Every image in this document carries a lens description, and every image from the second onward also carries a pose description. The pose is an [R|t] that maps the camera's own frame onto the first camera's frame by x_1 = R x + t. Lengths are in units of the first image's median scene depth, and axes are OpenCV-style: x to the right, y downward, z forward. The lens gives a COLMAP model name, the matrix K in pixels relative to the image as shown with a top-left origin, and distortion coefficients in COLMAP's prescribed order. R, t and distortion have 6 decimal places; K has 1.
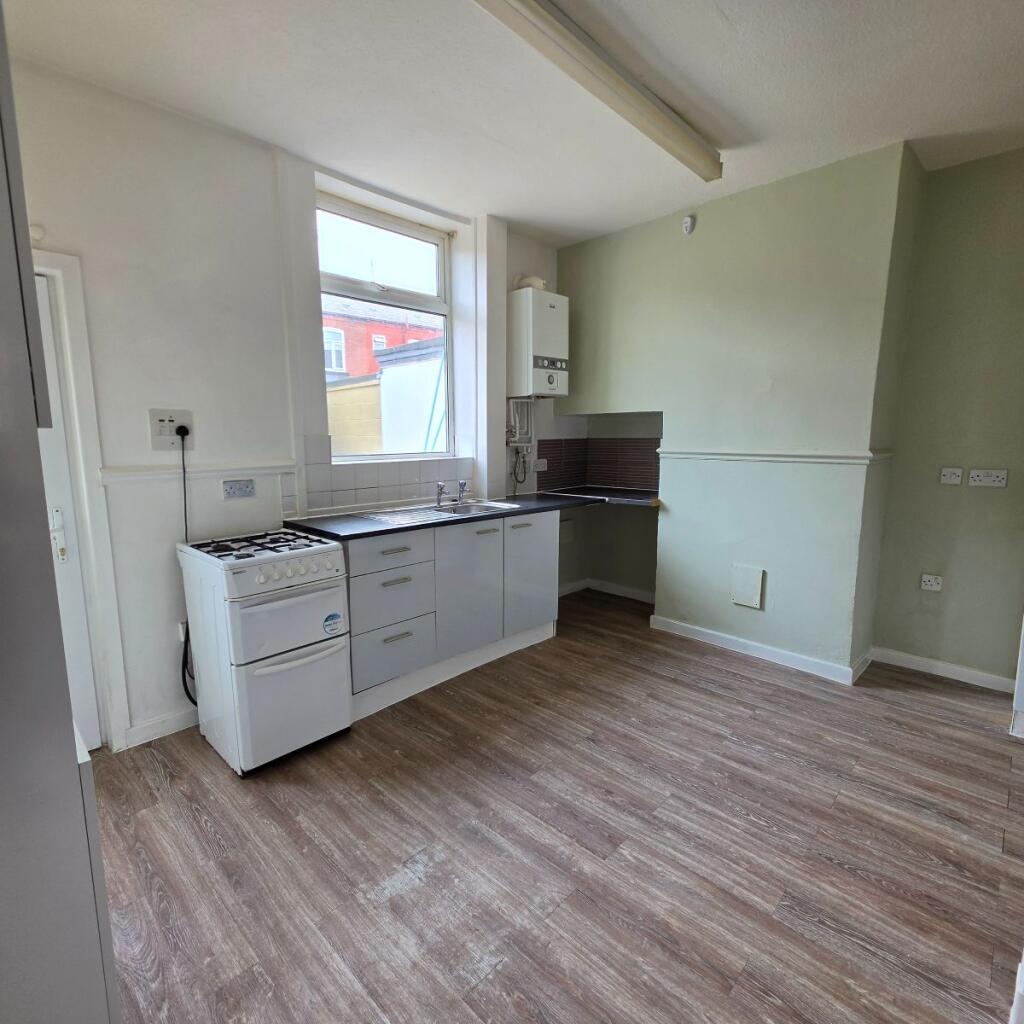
lens RADIAL K [[553.4, 0, 512.0], [0, 553.4, 512.0], [0, 0, 1]] dist [-0.000500, -0.001781]
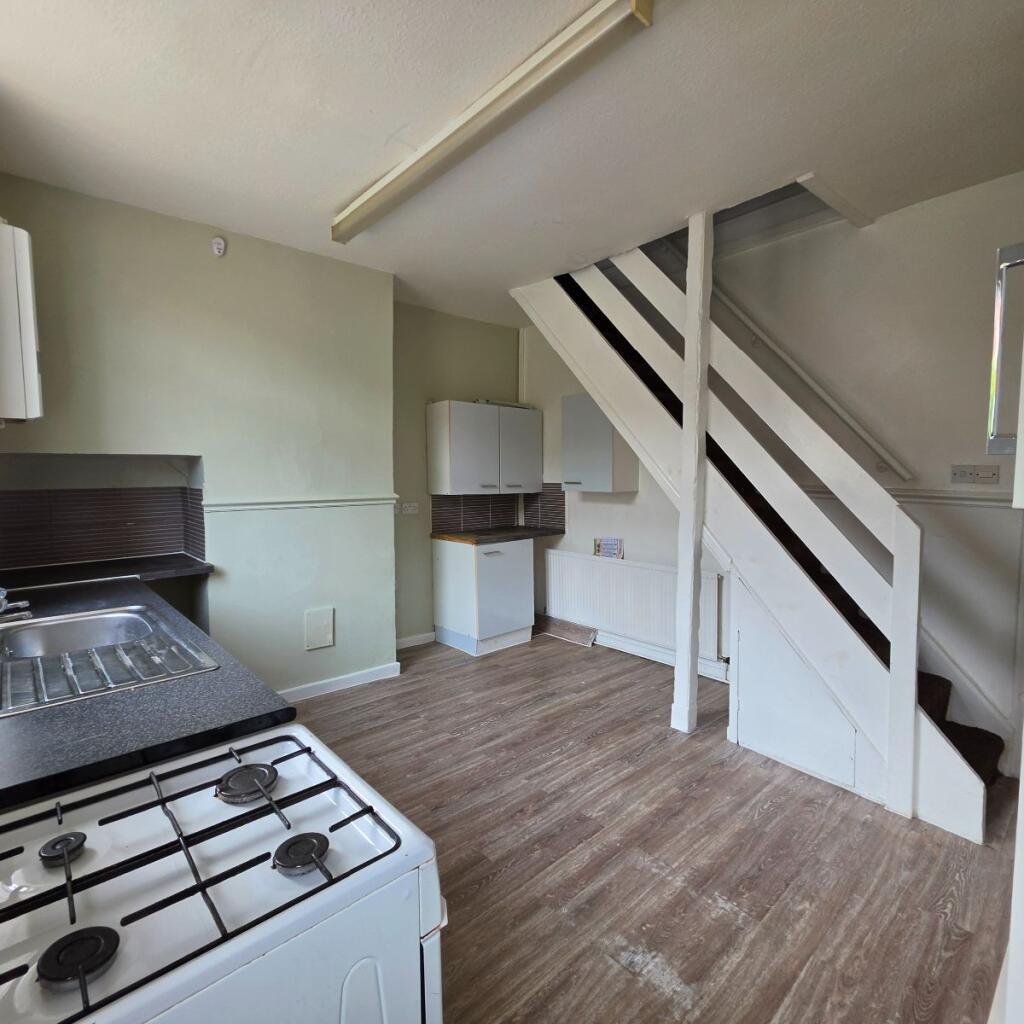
lens RADIAL K [[534.1, 0, 512.0], [0, 534.1, 512.0], [0, 0, 1]] dist [0.002683, -0.001743]
pose [[0.081271, -0.073159, 0.994003, -0.873098], [0.144910, 0.987573, 0.060837, -0.148871], [-0.986101, 0.139097, 0.090863, 0.884623]]
